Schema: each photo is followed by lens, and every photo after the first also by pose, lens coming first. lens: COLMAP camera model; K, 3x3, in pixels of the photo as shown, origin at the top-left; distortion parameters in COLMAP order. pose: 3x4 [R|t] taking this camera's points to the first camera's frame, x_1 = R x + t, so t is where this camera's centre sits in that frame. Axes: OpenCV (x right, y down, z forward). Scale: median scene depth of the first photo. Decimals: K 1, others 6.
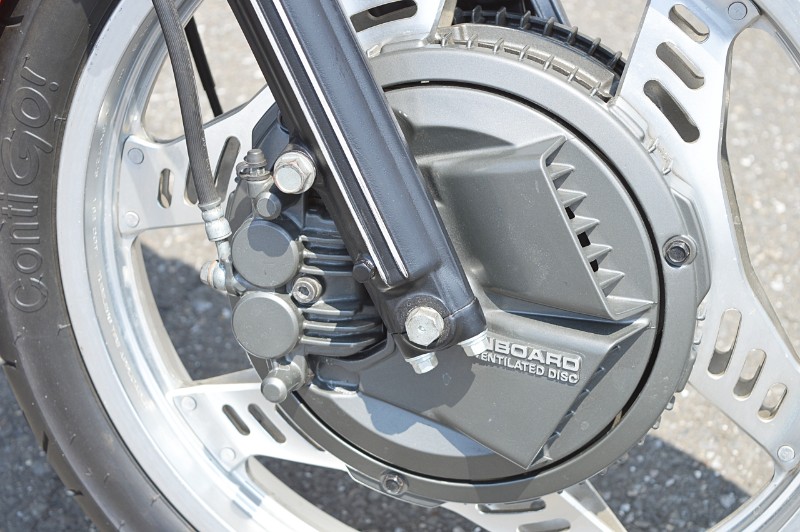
lens RADIAL K [[1861.5, 0, 400.0], [0, 1861.5, 266.7], [0, 0, 1]] dist [0.064148, 0.000000]
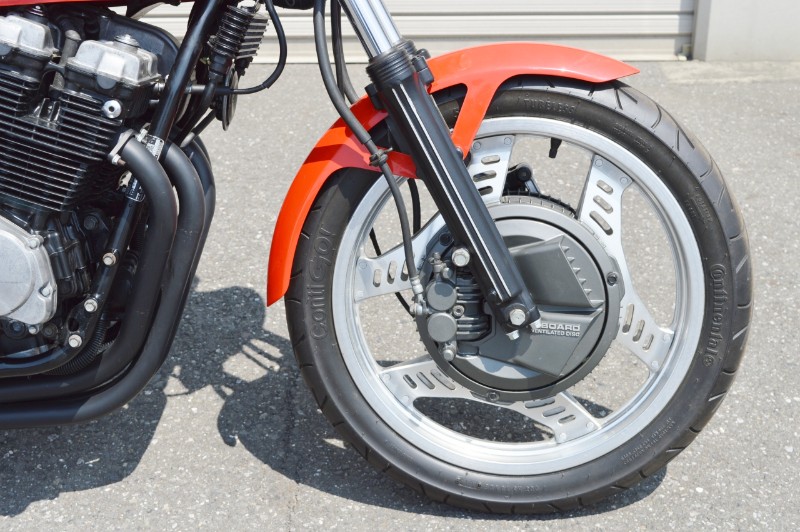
lens RADIAL K [[1322.4, 0, 399.7], [0, 1322.4, 265.3], [0, 0, 1]] dist [-0.007149, 0.000000]
pose [[0.978323, -0.080036, 0.190995, -0.440876], [0.102606, 0.988469, -0.111356, 0.135157], [-0.179881, 0.128540, 0.975254, -0.623798]]
